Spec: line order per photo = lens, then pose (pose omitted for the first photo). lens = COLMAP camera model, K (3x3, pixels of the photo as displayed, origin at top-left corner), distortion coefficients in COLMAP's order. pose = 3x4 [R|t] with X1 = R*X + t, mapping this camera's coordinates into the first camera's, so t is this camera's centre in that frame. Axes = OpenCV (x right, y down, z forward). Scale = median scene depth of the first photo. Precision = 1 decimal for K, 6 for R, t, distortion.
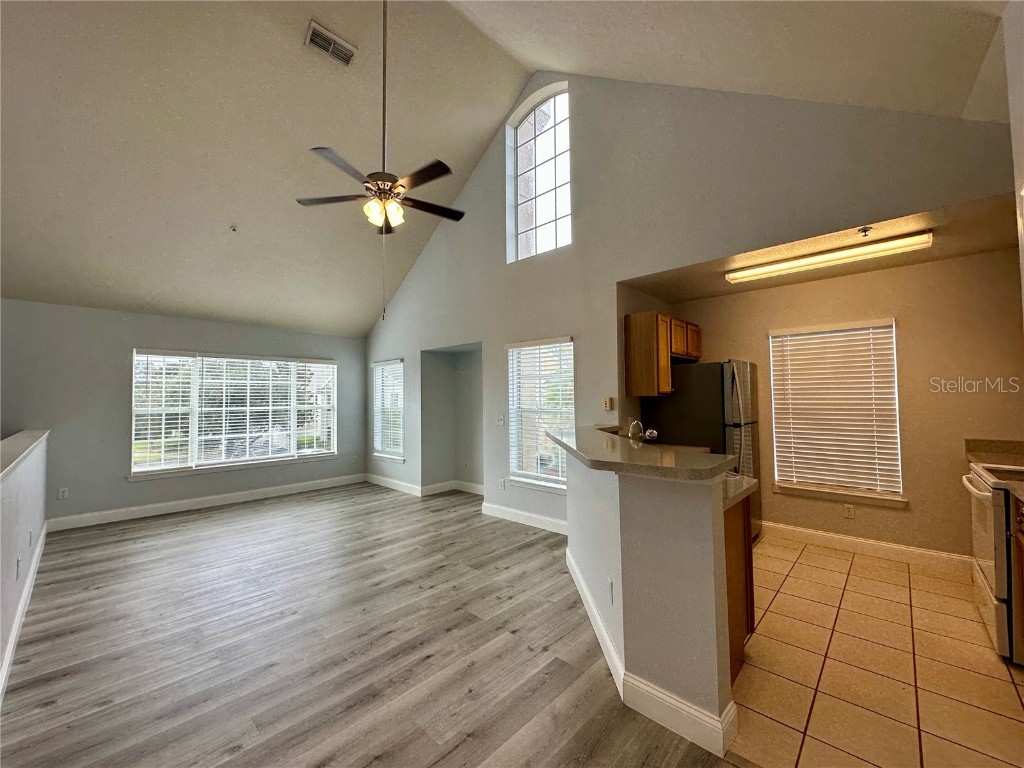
lens RADIAL K [[408.0, 0, 512.0], [0, 408.0, 384.0], [0, 0, 1]] dist [-0.000676, -0.000011]
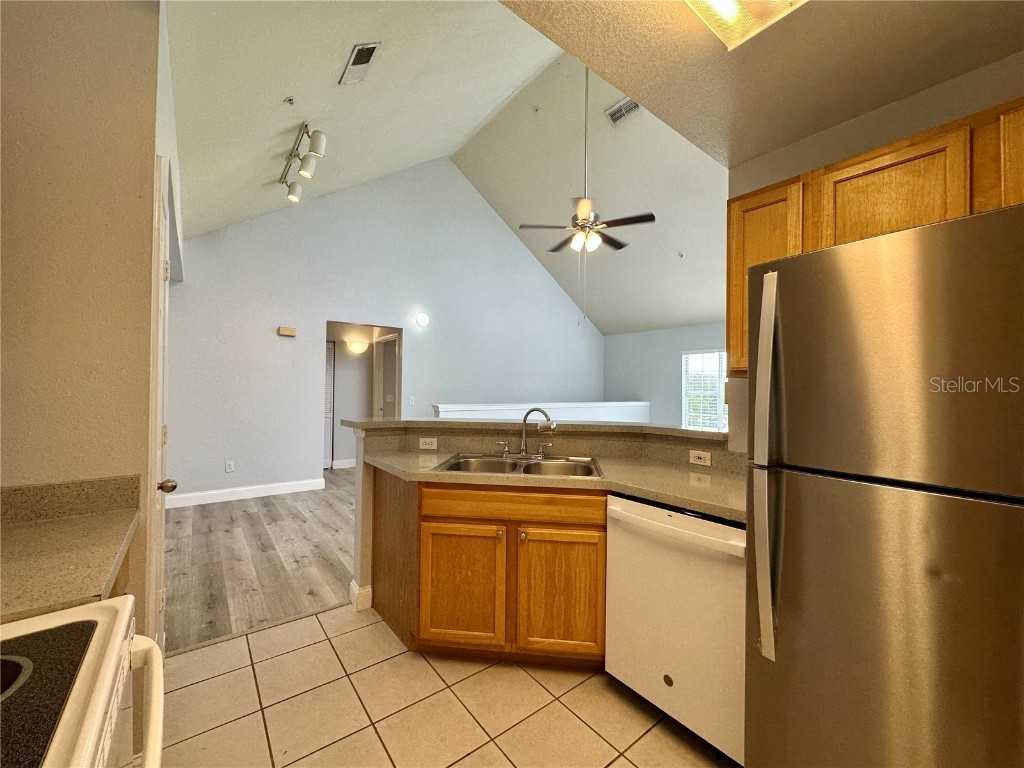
lens RADIAL K [[408.0, 0, 512.0], [0, 408.0, 384.0], [0, 0, 1]] dist [-0.000676, -0.000011]
pose [[-0.155049, -0.001007, -0.987906, 0.846587], [0.028660, 0.999574, -0.005517, 0.030703], [0.987491, -0.029169, -0.154954, 0.797694]]
